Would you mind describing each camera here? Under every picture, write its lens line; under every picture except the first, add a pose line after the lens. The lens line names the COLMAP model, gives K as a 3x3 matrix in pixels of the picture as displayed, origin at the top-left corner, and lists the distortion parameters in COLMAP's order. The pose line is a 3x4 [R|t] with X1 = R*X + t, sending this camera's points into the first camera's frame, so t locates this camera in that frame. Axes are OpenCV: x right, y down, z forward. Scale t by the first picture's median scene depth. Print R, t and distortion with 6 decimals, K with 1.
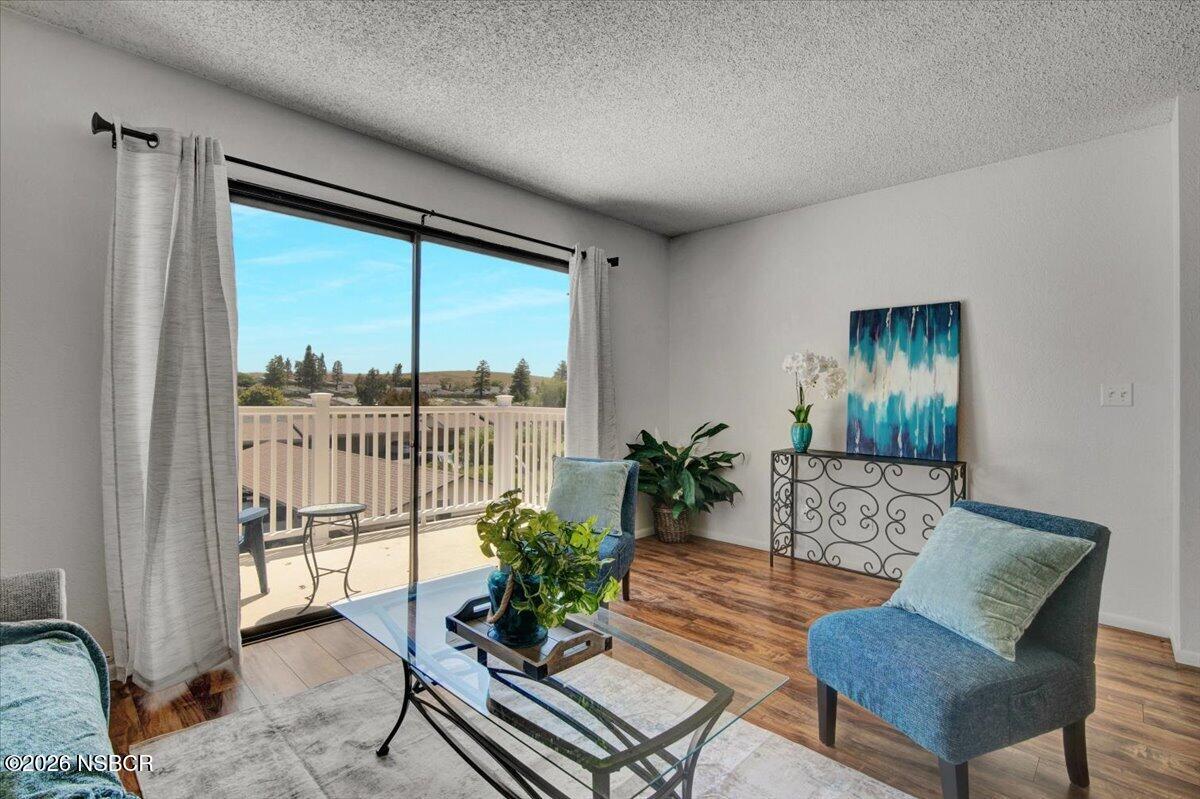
lens RADIAL K [[563.3, 0, 599.4], [0, 563.3, 394.2], [0, 0, 1]] dist [-0.013633, 0.000249]
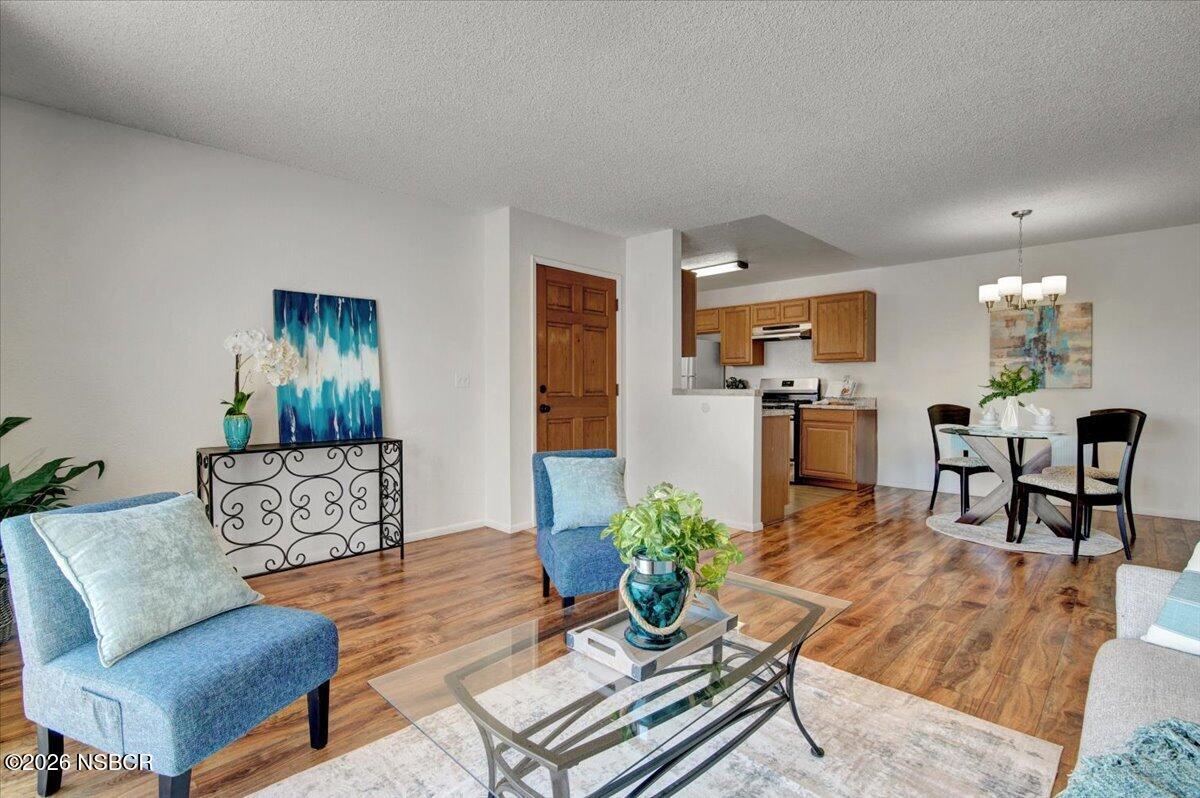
lens RADIAL K [[568.5, 0, 598.8], [0, 568.5, 385.1], [0, 0, 1]] dist [-0.000526, 0.000156]
pose [[0.005992, -0.012683, 0.999902, -0.508138], [-0.003186, 0.999914, 0.012702, -0.005319], [-0.999977, -0.003262, 0.005951, 0.495520]]
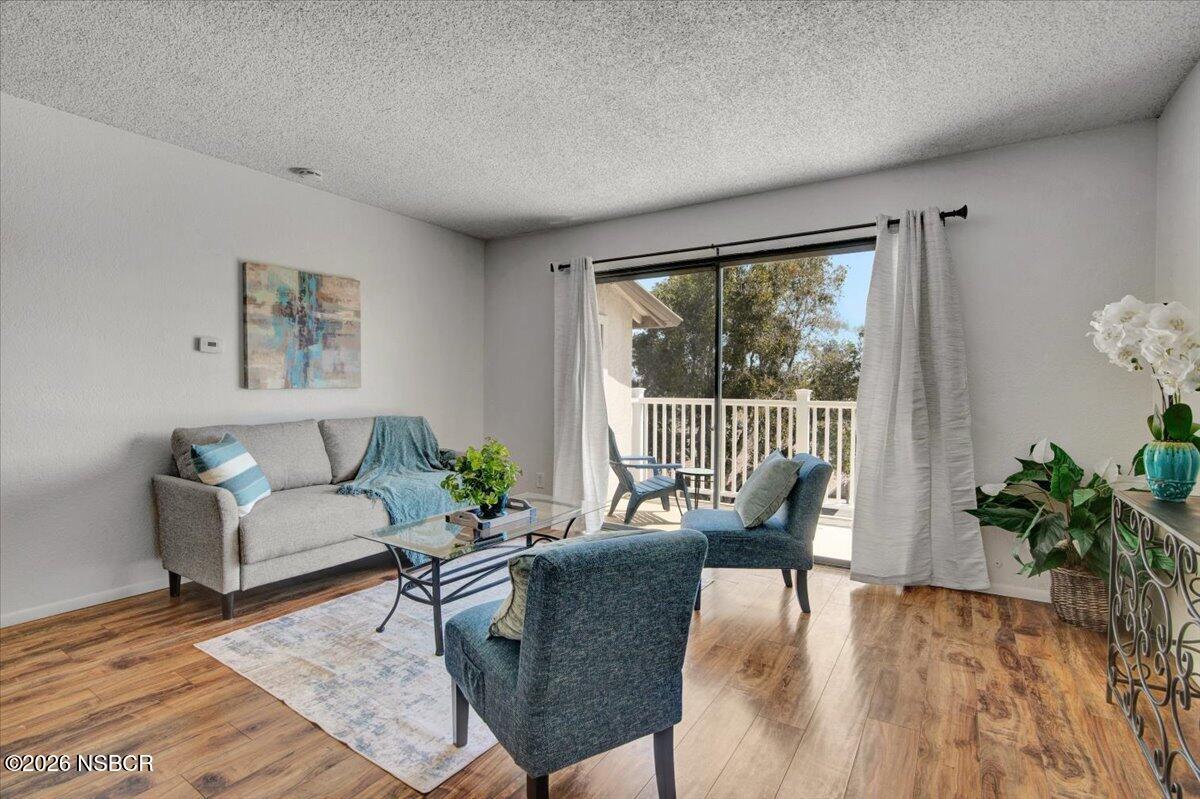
lens RADIAL K [[558.4, 0, 597.5], [0, 558.4, 401.1], [0, 0, 1]] dist [-0.019663, 0.000406]
pose [[0.190222, 0.013851, -0.981643, 0.786036], [0.000251, 0.999900, 0.014157, 0.007959], [0.981741, -0.002940, 0.190199, 0.447379]]
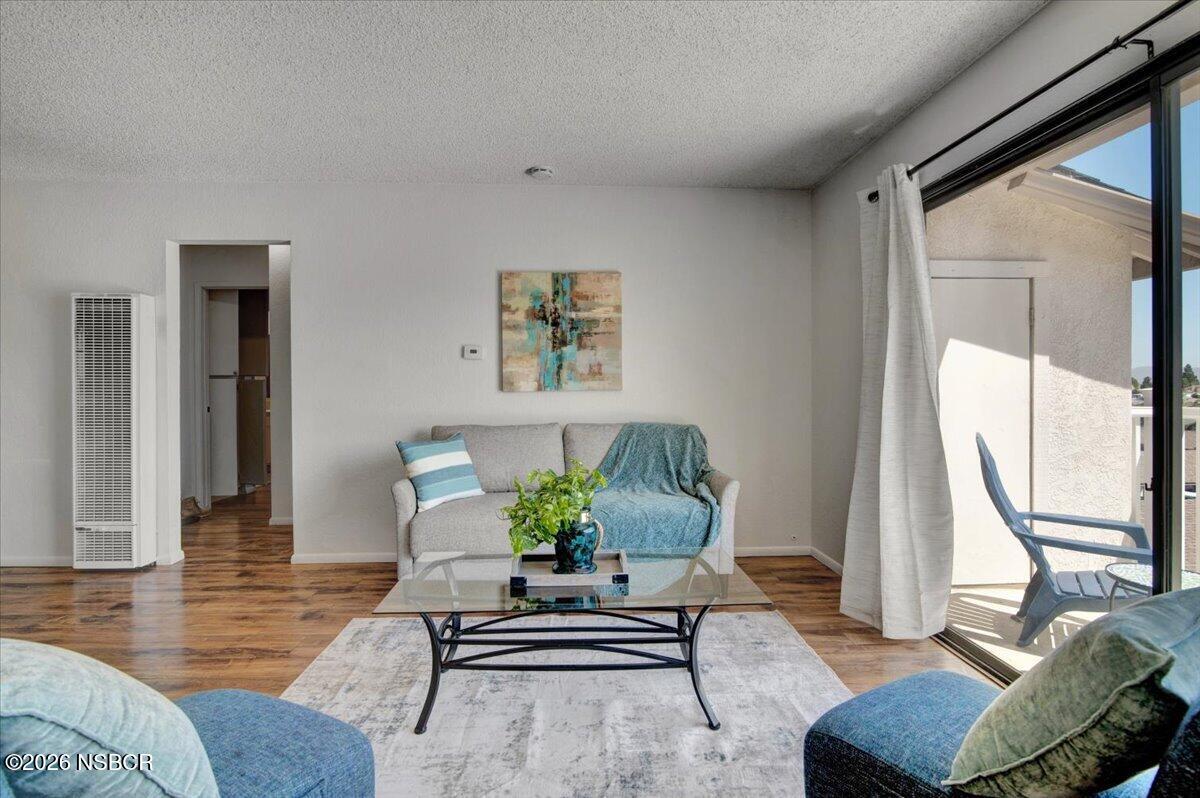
lens RADIAL K [[563.3, 0, 599.4], [0, 563.3, 393.7], [0, 0, 1]] dist [-0.013633, 0.000249]
pose [[-0.680854, -0.002854, -0.732413, 0.354762], [-0.003486, 0.999994, -0.000657, 0.004286], [0.732411, 0.002106, -0.680860, 0.882104]]
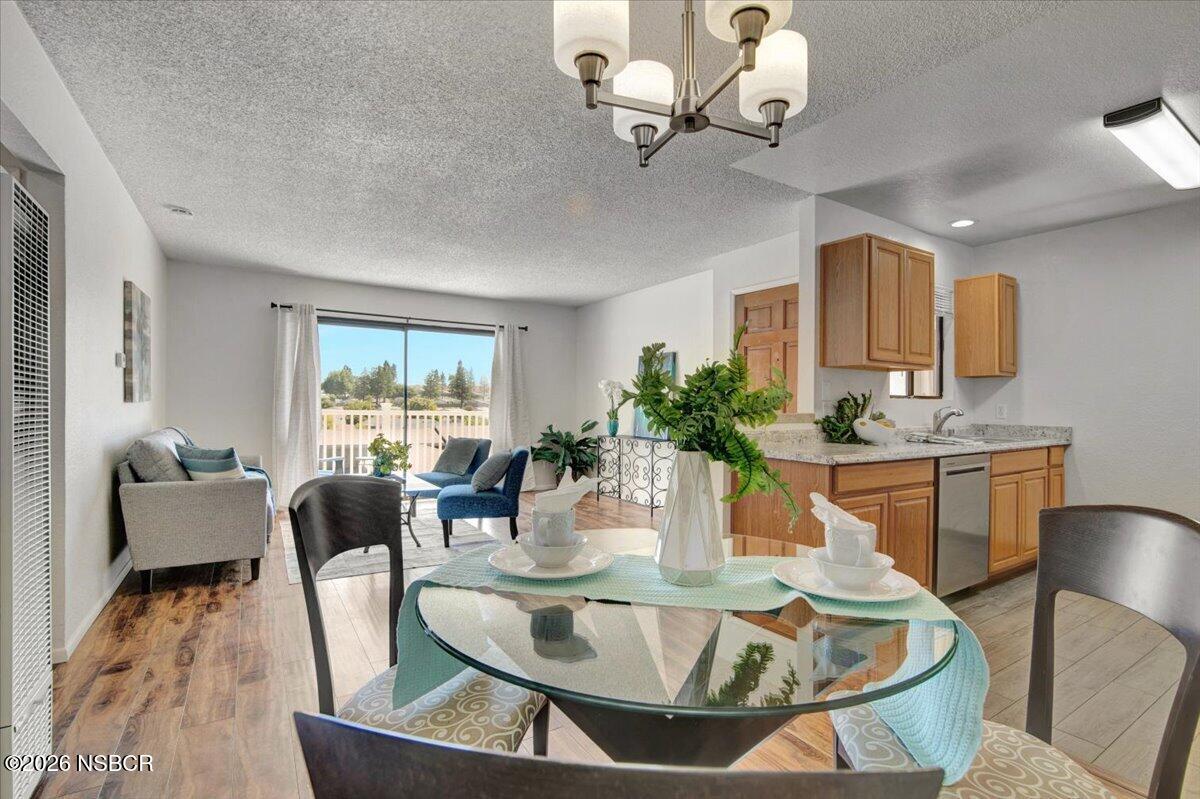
lens RADIAL K [[558.4, 0, 597.5], [0, 558.4, 401.1], [0, 0, 1]] dist [-0.019663, 0.000406]
pose [[0.970615, -0.001806, -0.240632, 0.785066], [0.000468, 0.999984, -0.005618, 0.003680], [0.240639, 0.005341, 0.970600, -0.759485]]
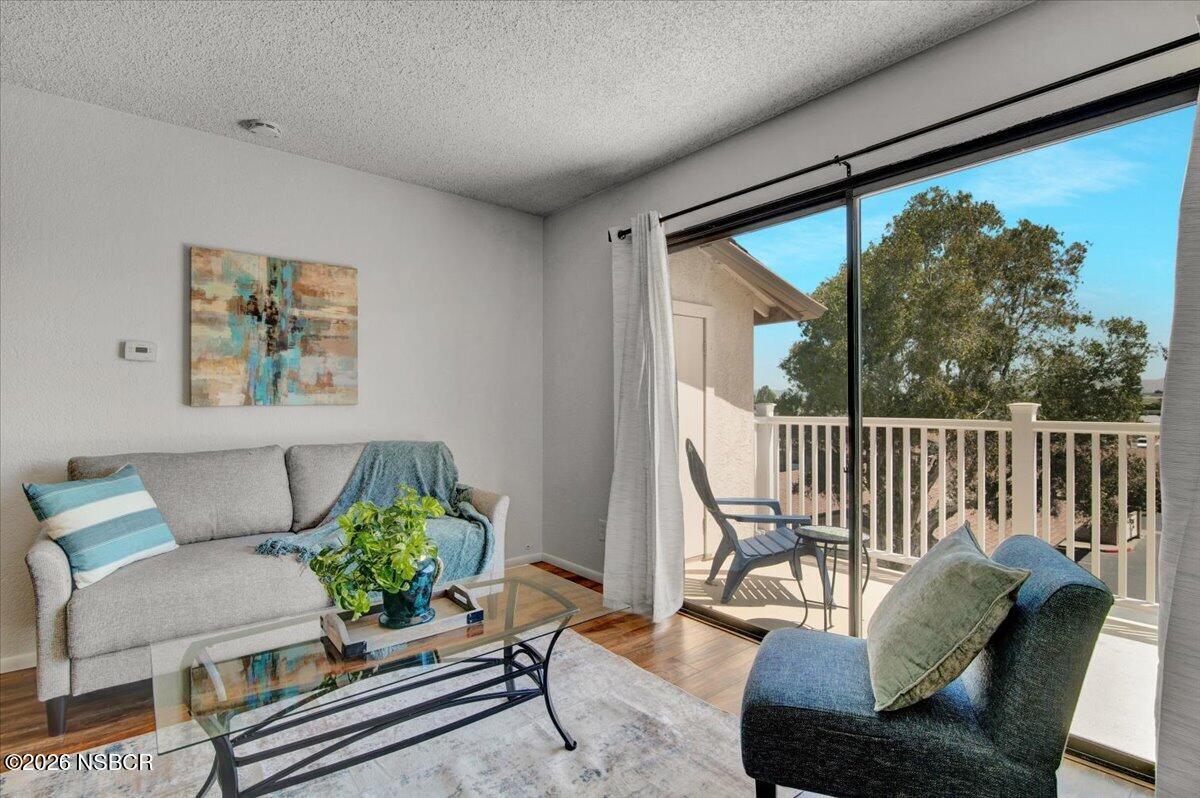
lens RADIAL K [[558.4, 0, 597.5], [0, 558.4, 400.6], [0, 0, 1]] dist [-0.019663, 0.000406]
pose [[-0.111962, -0.017453, -0.993559, 0.405980], [0.003115, 0.999835, -0.017914, 0.007786], [0.993708, -0.005101, -0.111890, 0.677037]]
